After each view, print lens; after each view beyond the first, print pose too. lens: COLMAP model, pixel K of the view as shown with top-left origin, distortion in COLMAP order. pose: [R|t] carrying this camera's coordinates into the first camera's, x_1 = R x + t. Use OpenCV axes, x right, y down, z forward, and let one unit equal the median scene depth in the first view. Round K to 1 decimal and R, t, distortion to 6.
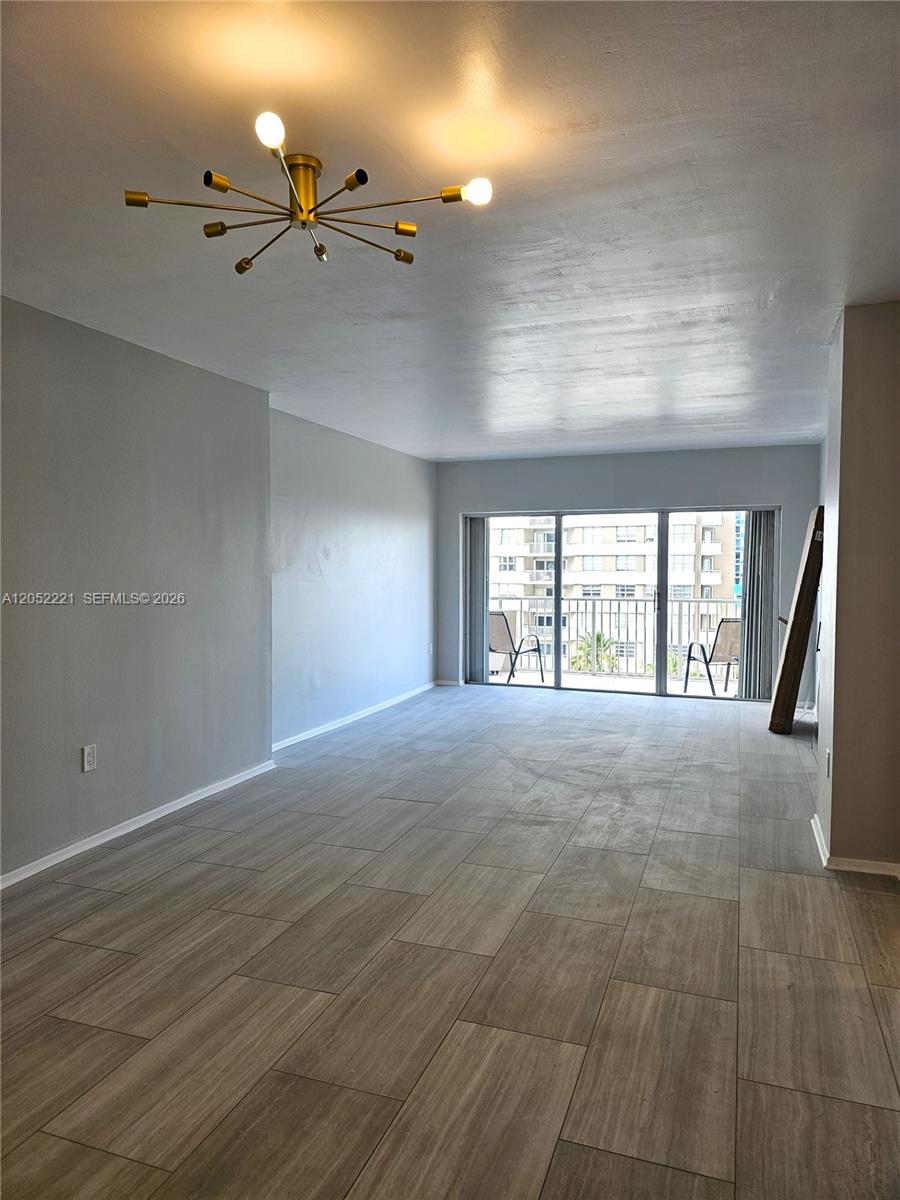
lens RADIAL K [[803.2, 0, 451.0], [0, 803.2, 604.0], [0, 0, 1]] dist [0.038449, -0.030652]
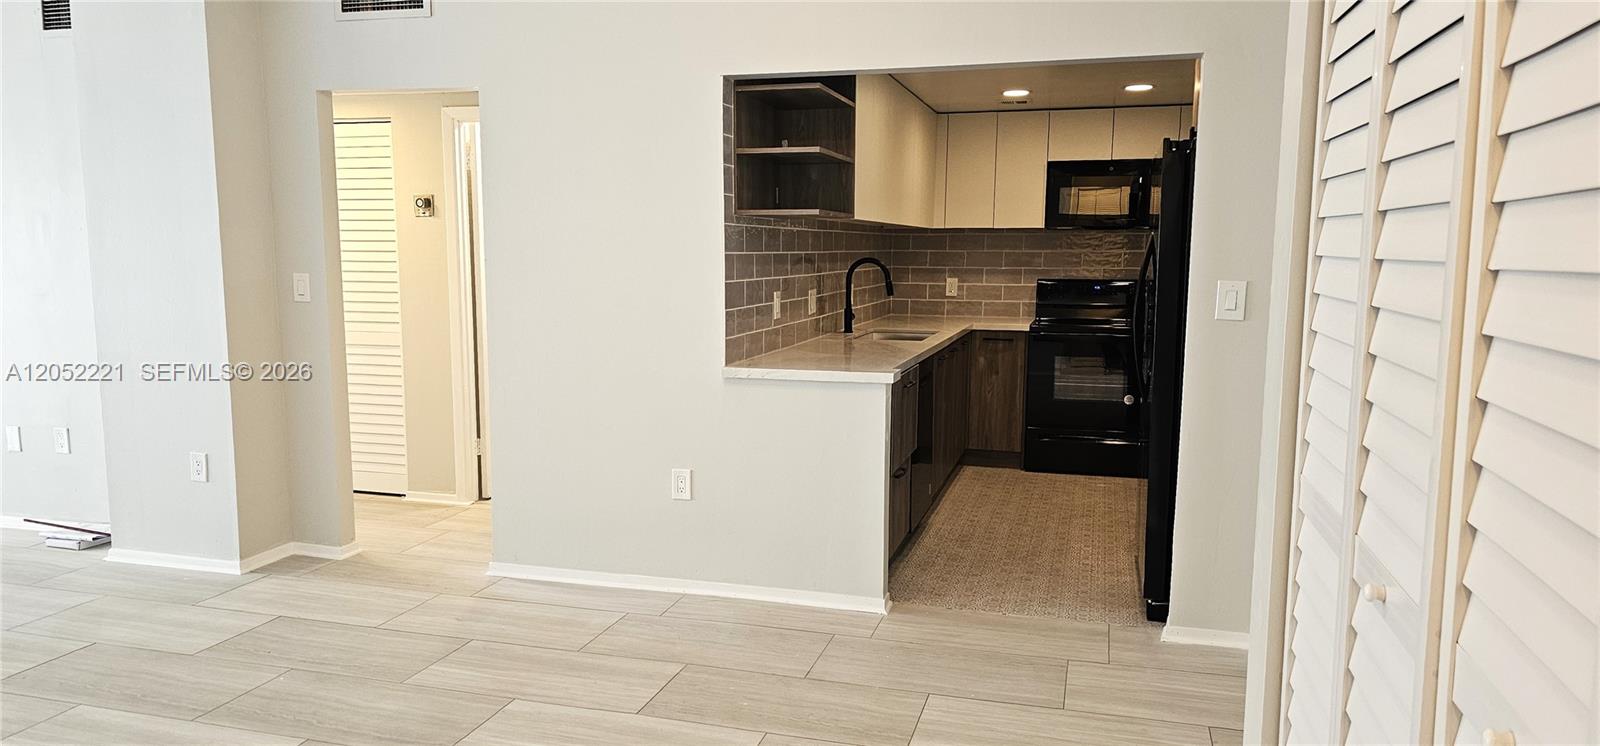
lens RADIAL K [[1069.0, 0, 764.7], [0, 1069.0, 397.4], [0, 0, 1]] dist [0.052634, -0.002254]
pose [[-0.039170, -0.138487, 0.989589, -0.751591], [0.046320, 0.989033, 0.140243, -0.014911], [-0.998158, 0.051331, -0.032326, 0.449739]]
